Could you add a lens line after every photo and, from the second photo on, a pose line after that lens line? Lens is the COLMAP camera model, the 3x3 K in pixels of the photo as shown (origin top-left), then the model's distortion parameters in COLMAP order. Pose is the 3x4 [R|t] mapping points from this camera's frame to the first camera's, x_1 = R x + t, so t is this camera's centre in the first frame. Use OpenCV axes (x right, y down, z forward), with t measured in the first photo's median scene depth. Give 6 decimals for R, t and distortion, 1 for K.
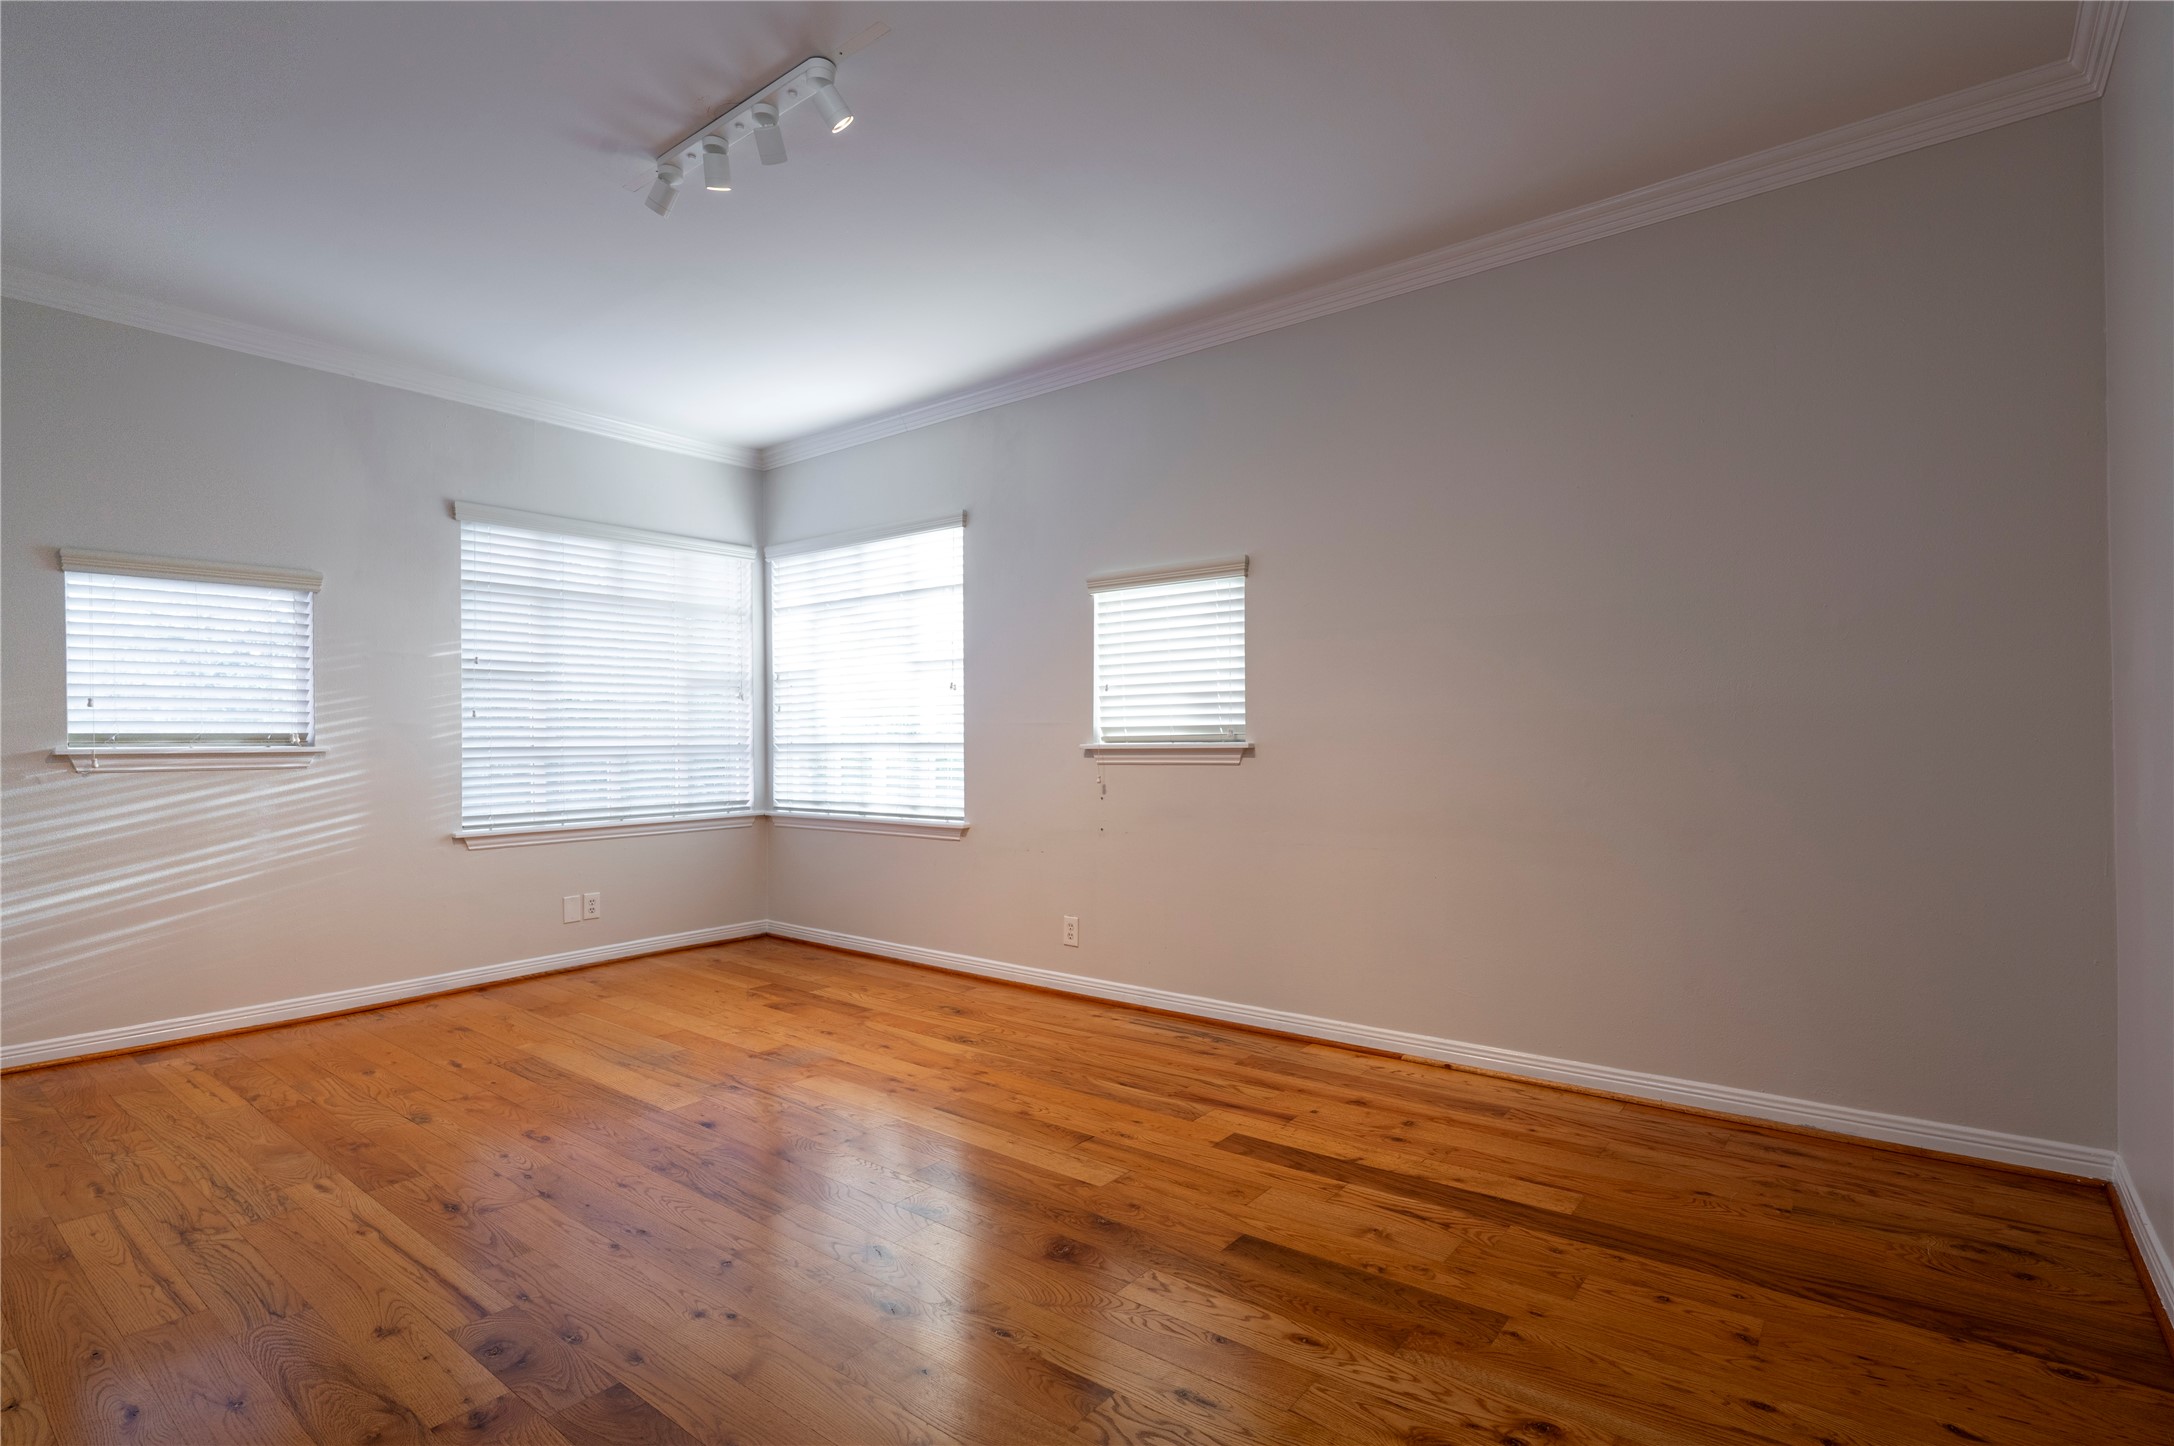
lens RADIAL K [[1058.2, 0, 1091.5], [0, 1058.2, 722.8], [0, 0, 1]] dist [-0.001142, 0.001520]
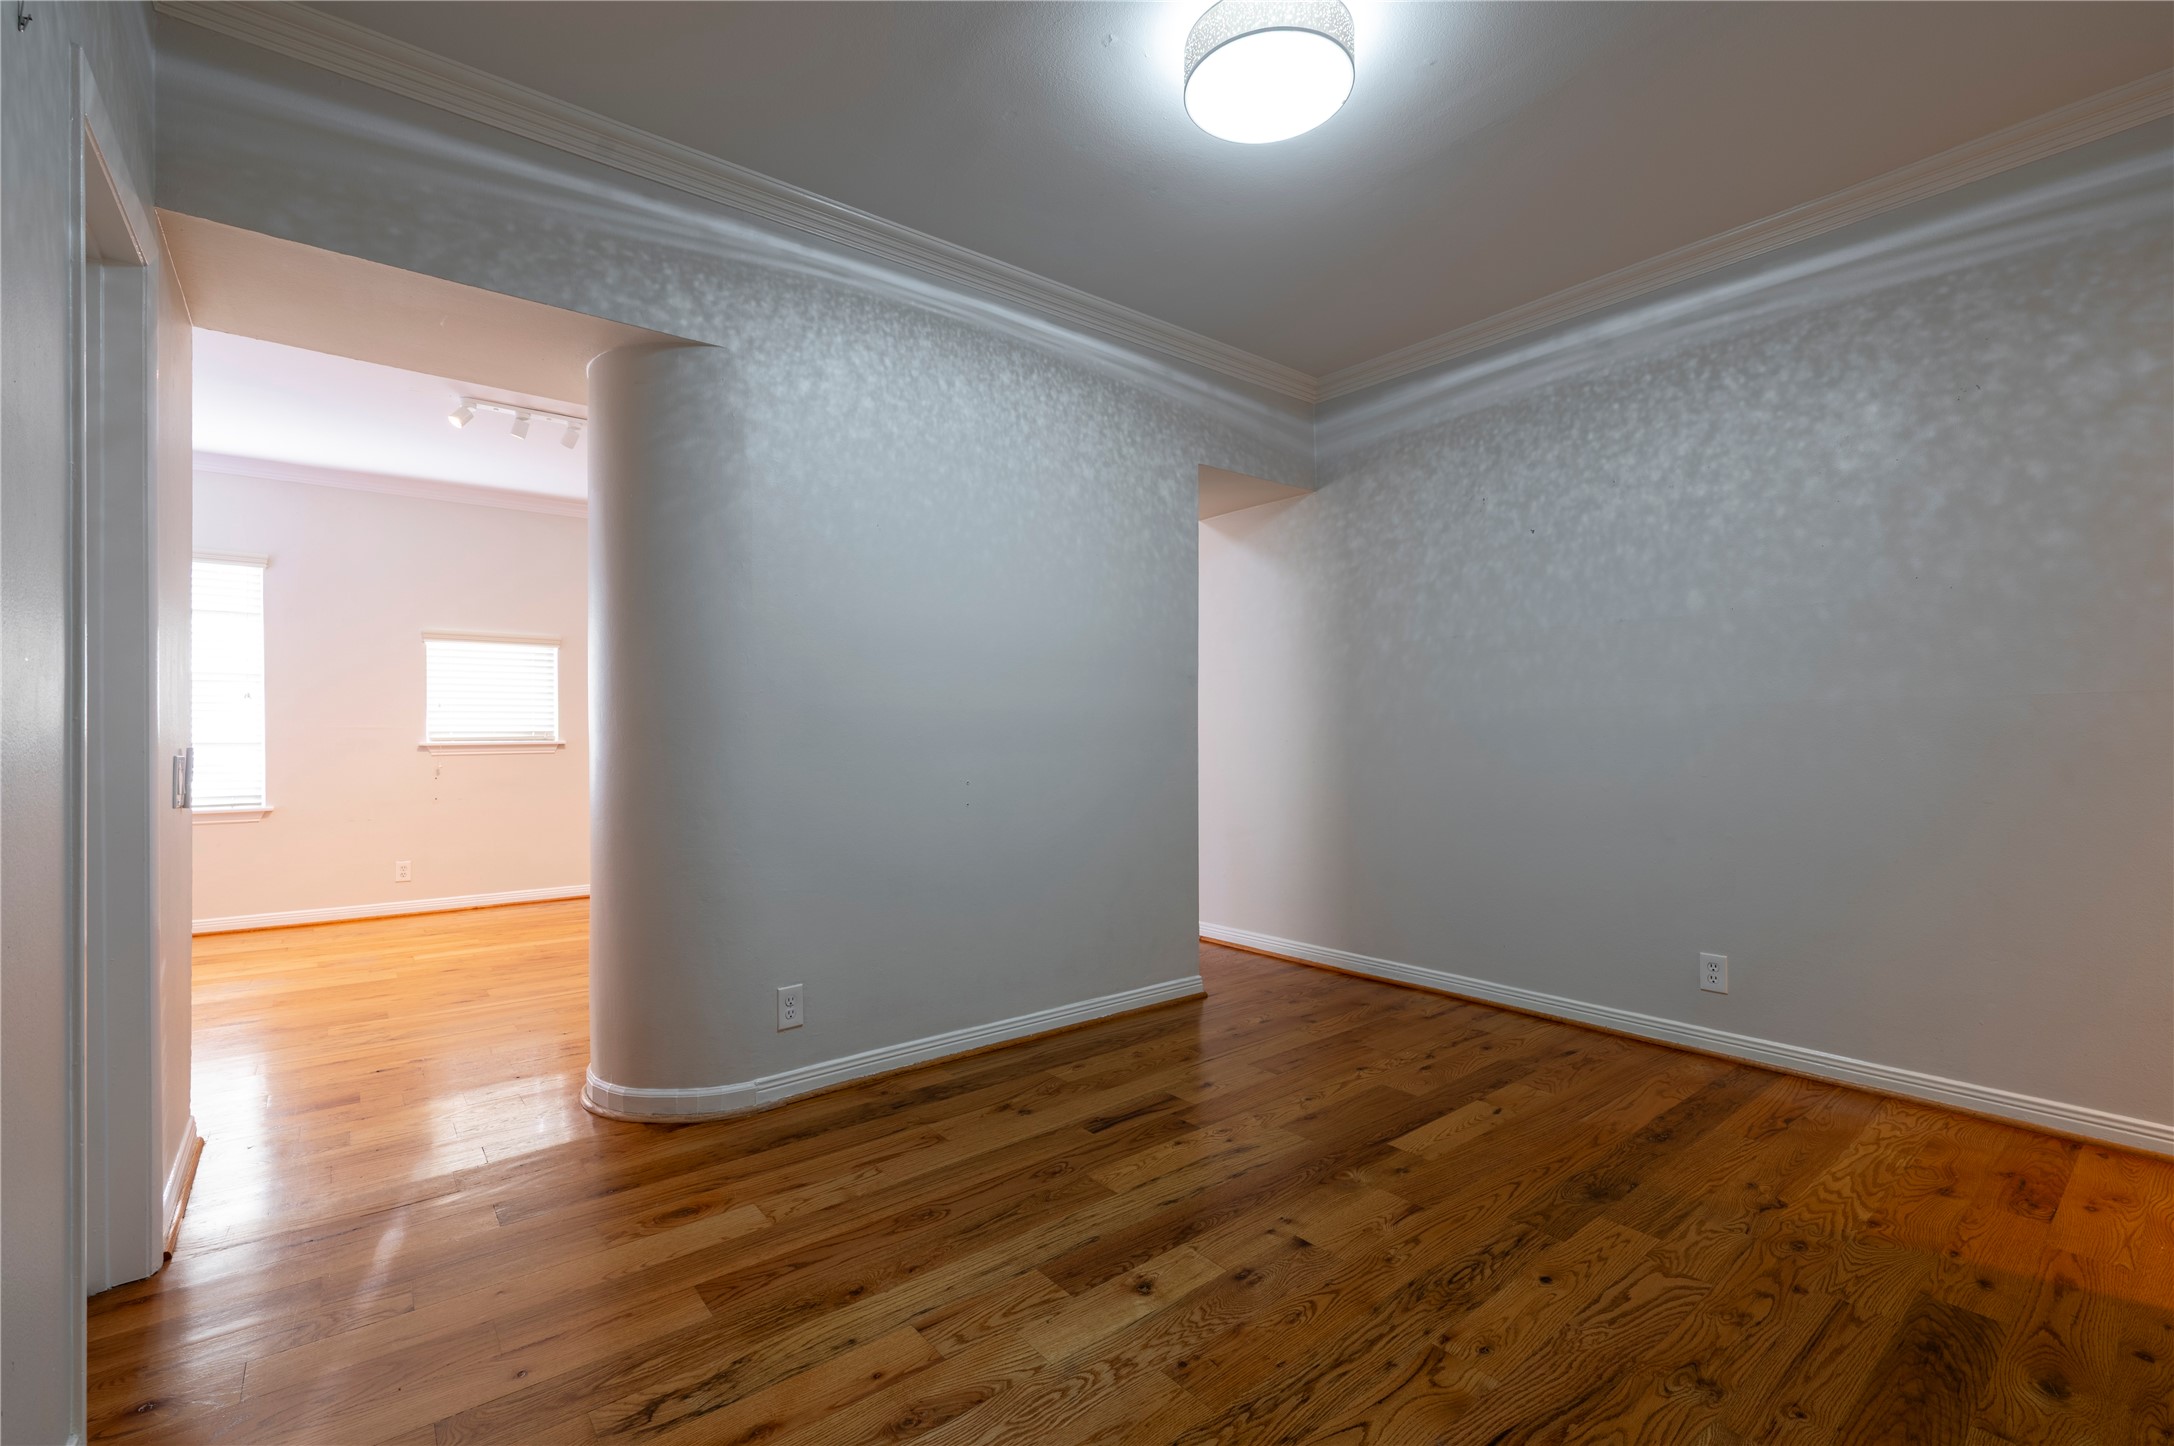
lens RADIAL K [[943.9, 0, 1080.5], [0, 943.9, 737.5], [0, 0, 1]] dist [-0.009616, -0.001254]
pose [[0.229095, 0.001637, 0.973403, -1.127165], [-0.009425, 0.999955, 0.000537, 0.003890], [-0.973358, -0.009297, 0.229100, -0.210426]]
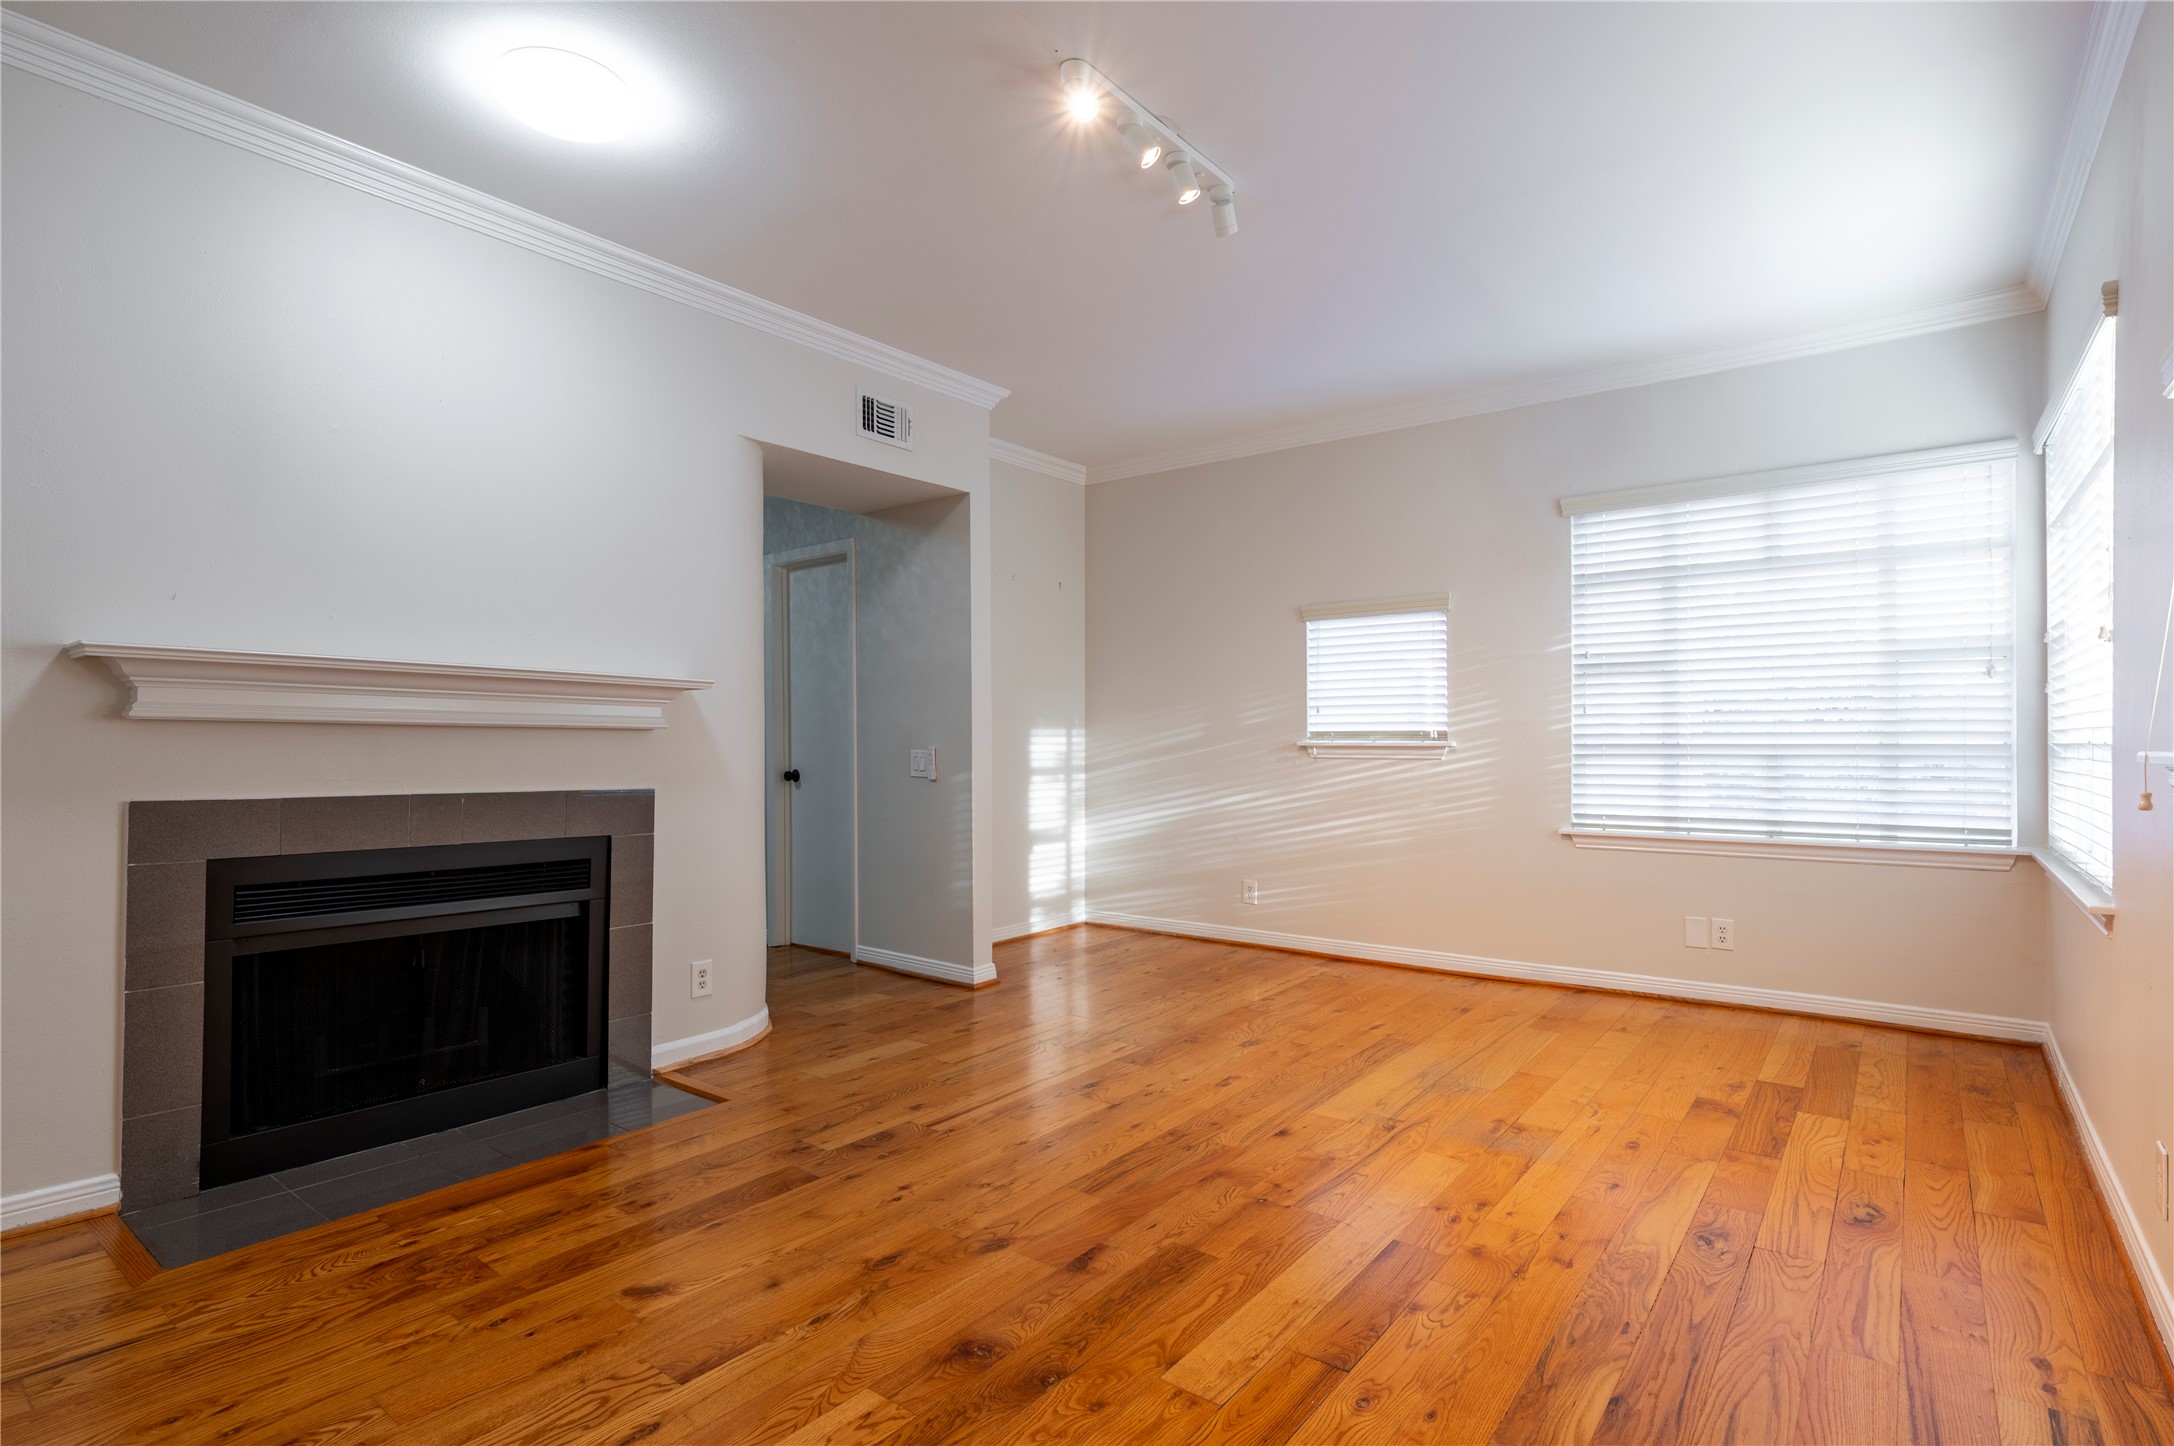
lens RADIAL K [[1058.2, 0, 1083.3], [0, 1058.2, 732.0], [0, 0, 1]] dist [-0.001142, 0.001520]
pose [[0.002107, -0.000604, -0.999998, 0.430252], [0.016190, 0.999869, -0.000569, 0.005555], [0.999867, -0.016189, 0.002117, 0.577584]]
